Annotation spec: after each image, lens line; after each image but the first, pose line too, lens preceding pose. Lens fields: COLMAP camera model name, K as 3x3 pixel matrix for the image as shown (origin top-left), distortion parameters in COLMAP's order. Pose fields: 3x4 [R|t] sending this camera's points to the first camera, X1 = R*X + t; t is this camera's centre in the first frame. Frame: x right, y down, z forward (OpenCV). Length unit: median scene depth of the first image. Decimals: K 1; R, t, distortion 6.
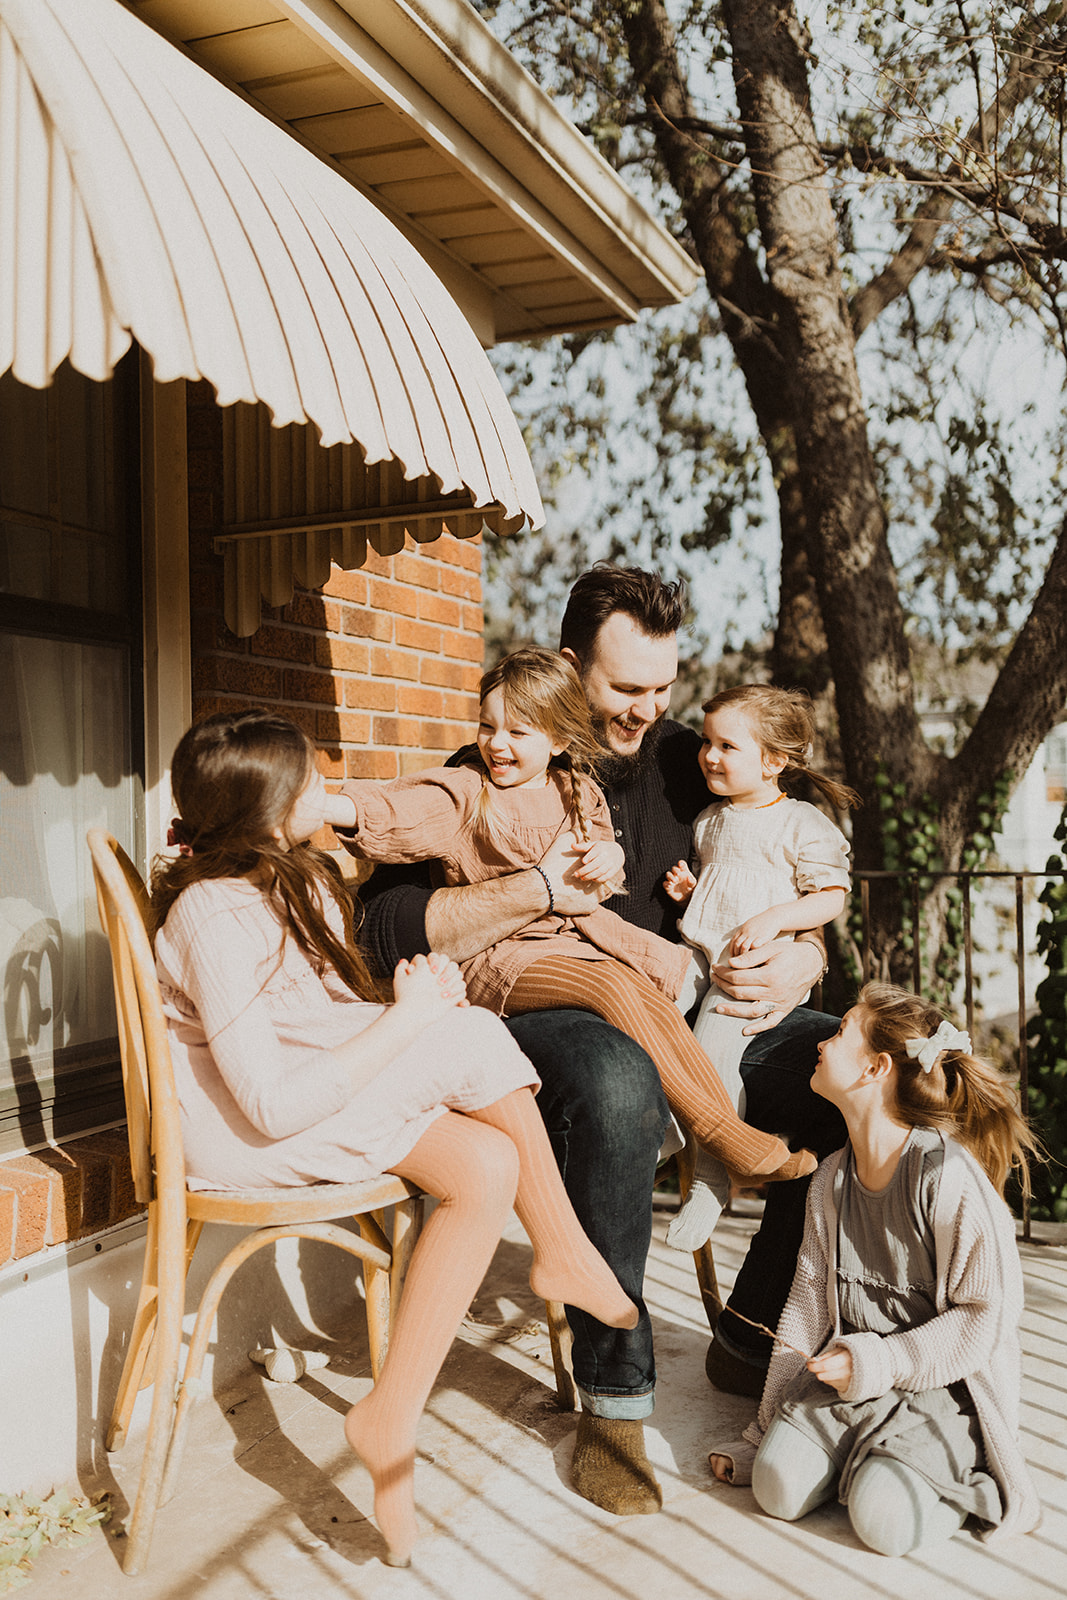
lens RADIAL K [[1548.3, 0, 526.2], [0, 1548.3, 795.3], [0, 0, 1]] dist [0.004832, 0.007164]
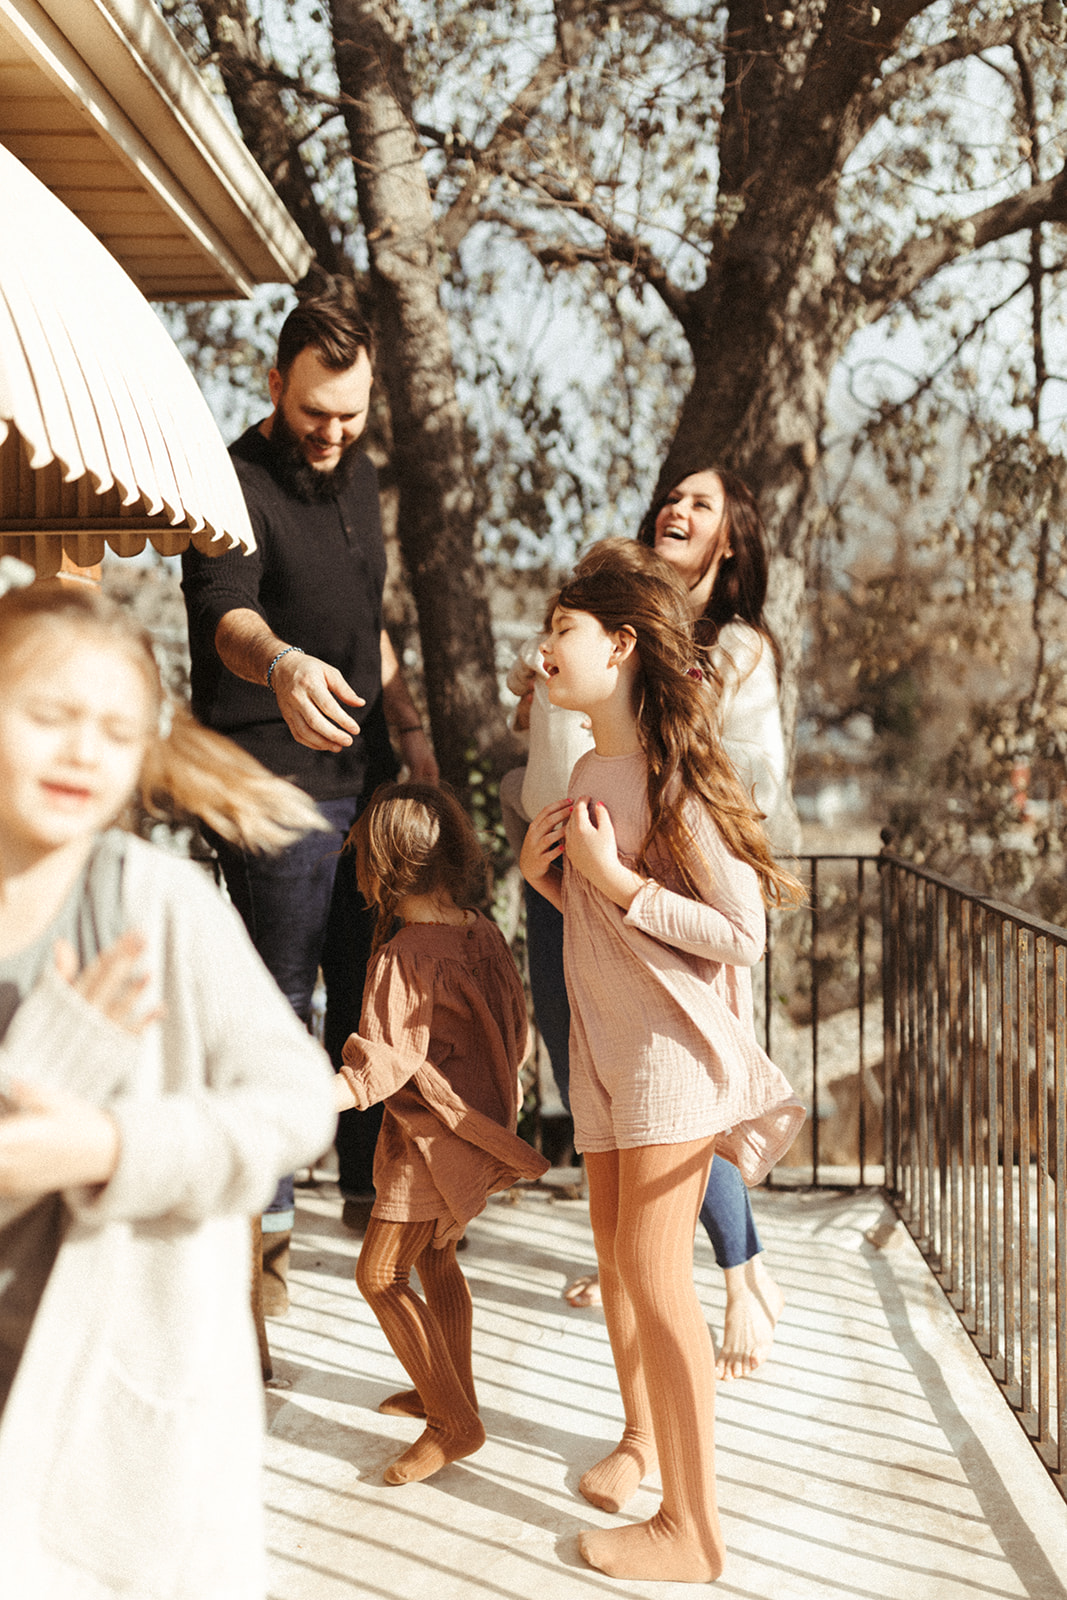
lens RADIAL K [[1644.4, 0, 525.5], [0, 1644.4, 766.8], [0, 0, 1]] dist [0.007766, 0.006998]
pose [[0.943811, 0.001771, 0.330480, -0.163697], [-0.013524, 0.999355, 0.033269, -0.063960], [-0.330208, -0.035869, 0.943226, -0.090623]]
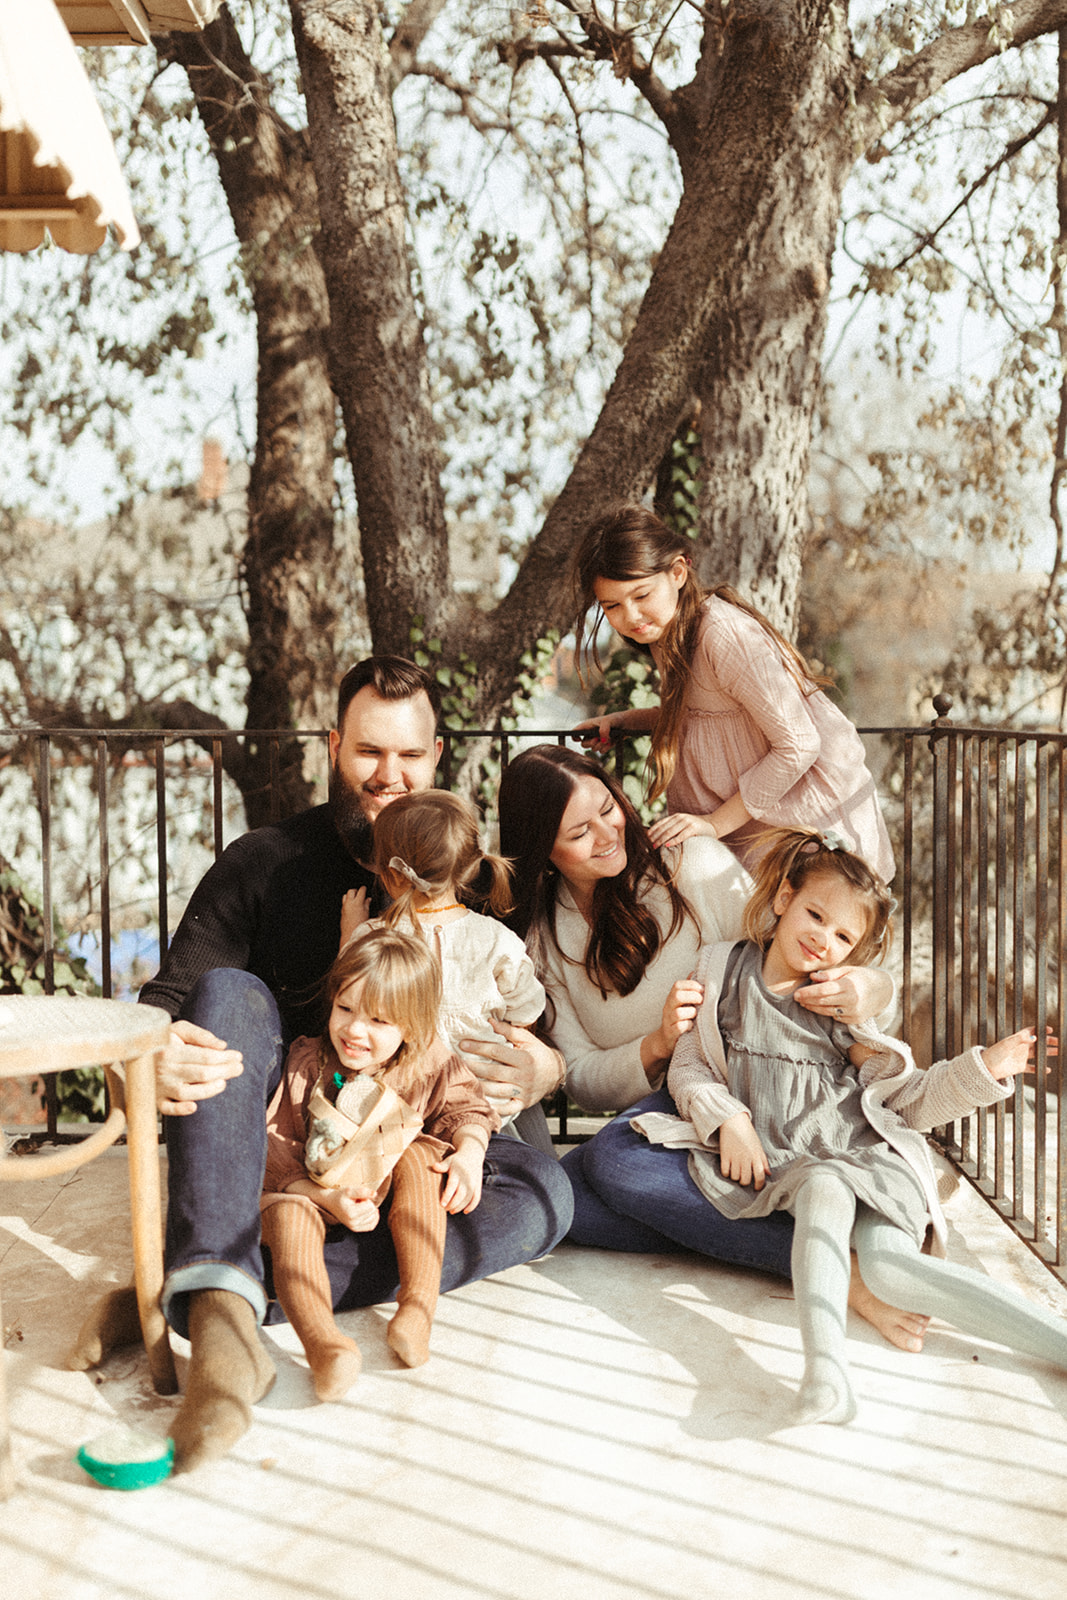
lens RADIAL K [[1636.6, 0, 539.2], [0, 1636.6, 791.6], [0, 0, 1]] dist [-0.005841, -0.000496]
pose [[0.923245, -0.005726, 0.384168, -0.099791], [-0.020315, 0.997763, 0.063692, 0.028711], [-0.383674, -0.066608, 0.921064, 0.187106]]
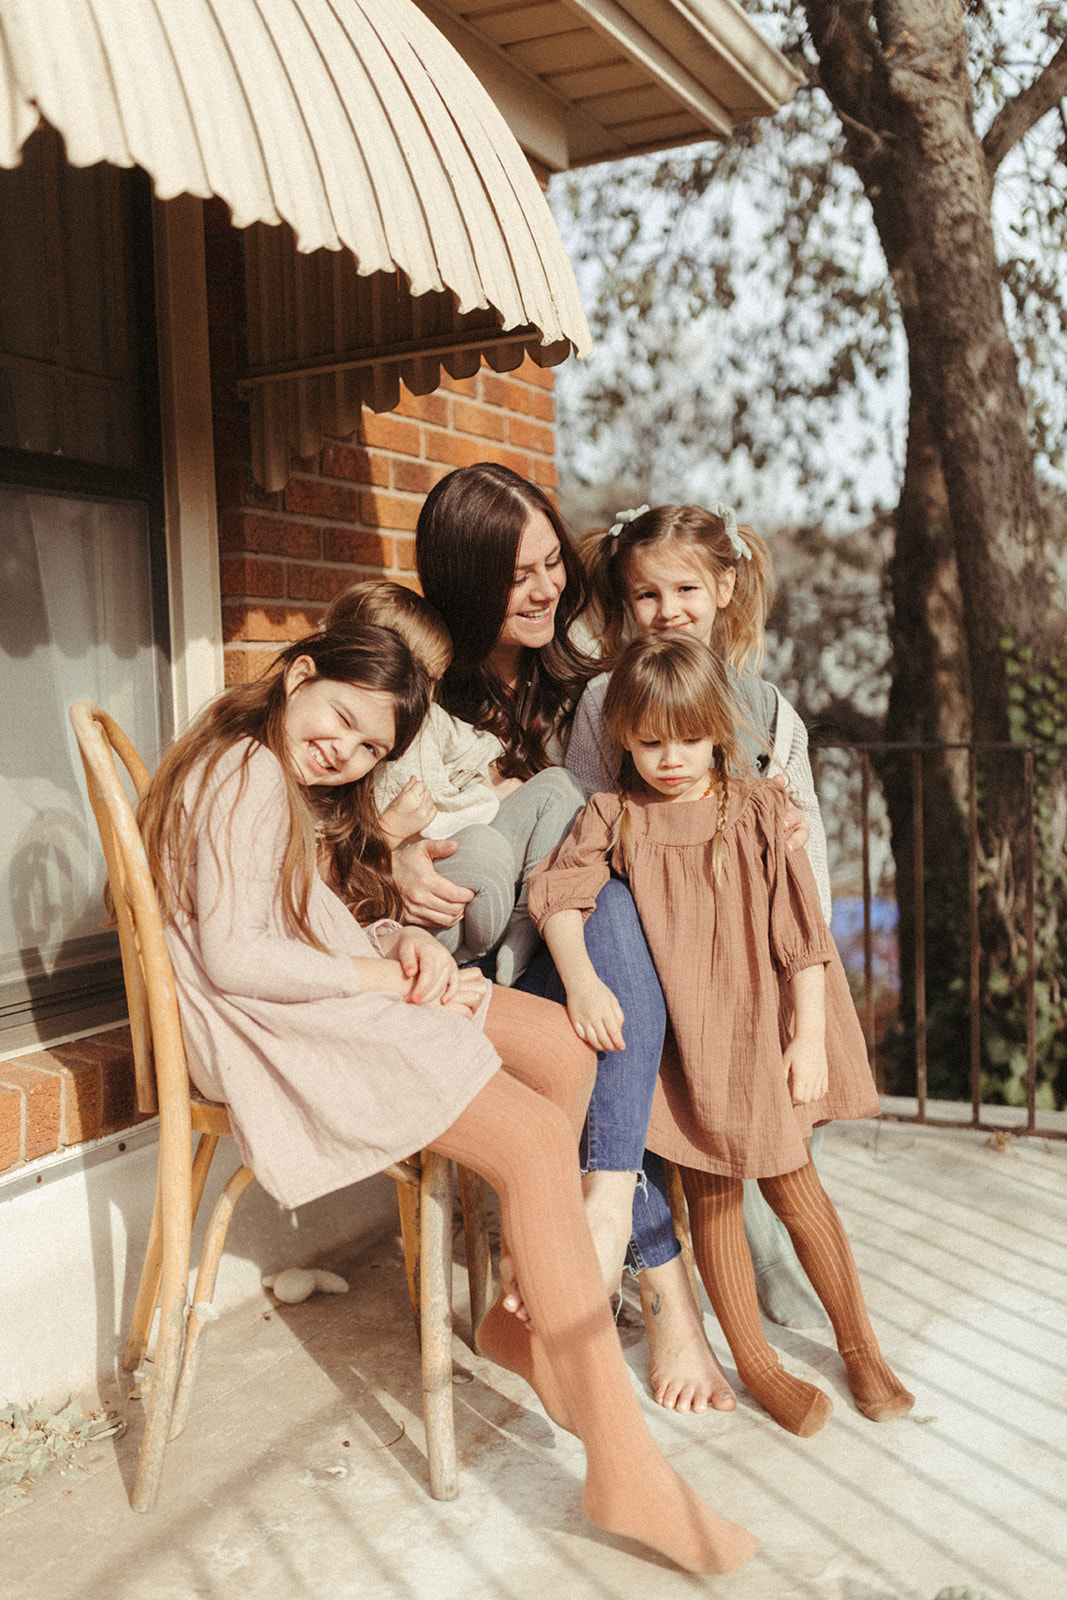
lens RADIAL K [[1547.2, 0, 529.7], [0, 1547.2, 802.1], [0, 0, 1]] dist [0.007147, 0.009214]
pose [[0.995695, -0.004995, -0.092553, 0.051746], [0.012568, 0.996601, 0.081420, 0.007768], [0.091831, -0.082232, 0.992373, 0.092270]]
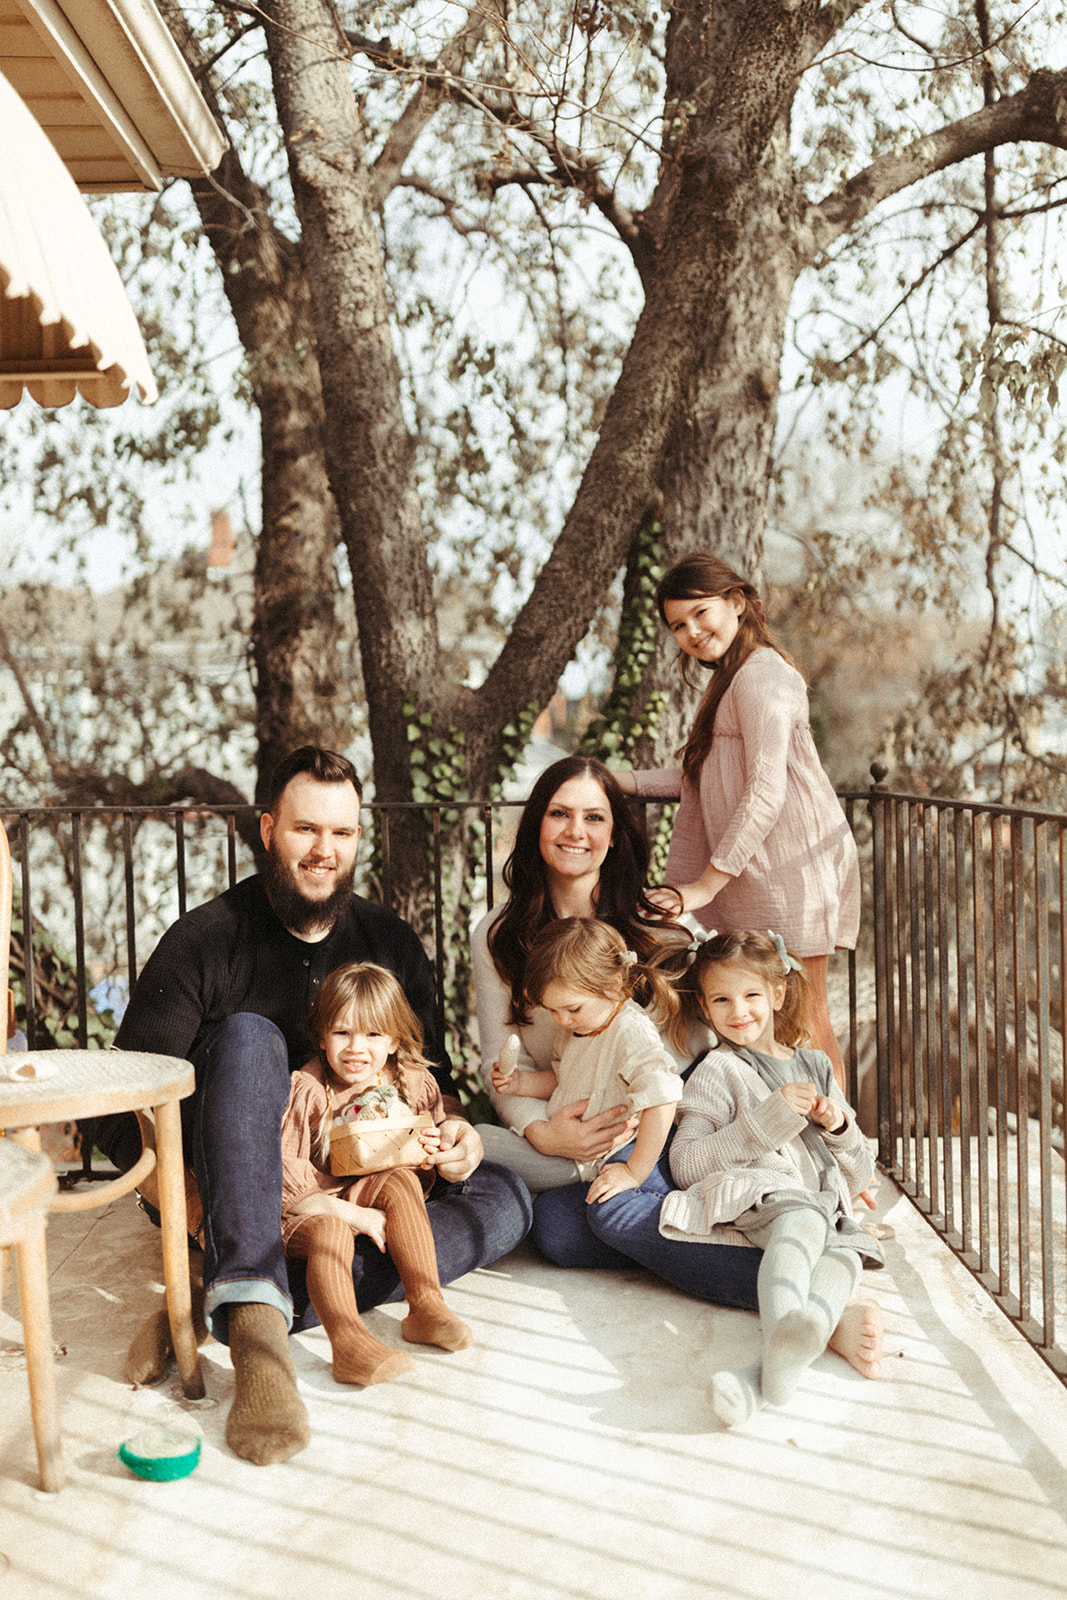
lens RADIAL K [[1568.4, 0, 533.5], [0, 1568.4, 800.0], [0, 0, 1]] dist [-0.004478, 0.001808]
pose [[0.924024, -0.015144, 0.382033, -0.116531], [-0.001408, 0.999074, 0.043009, 0.006210], [-0.382331, -0.040280, 0.923147, 0.110334]]
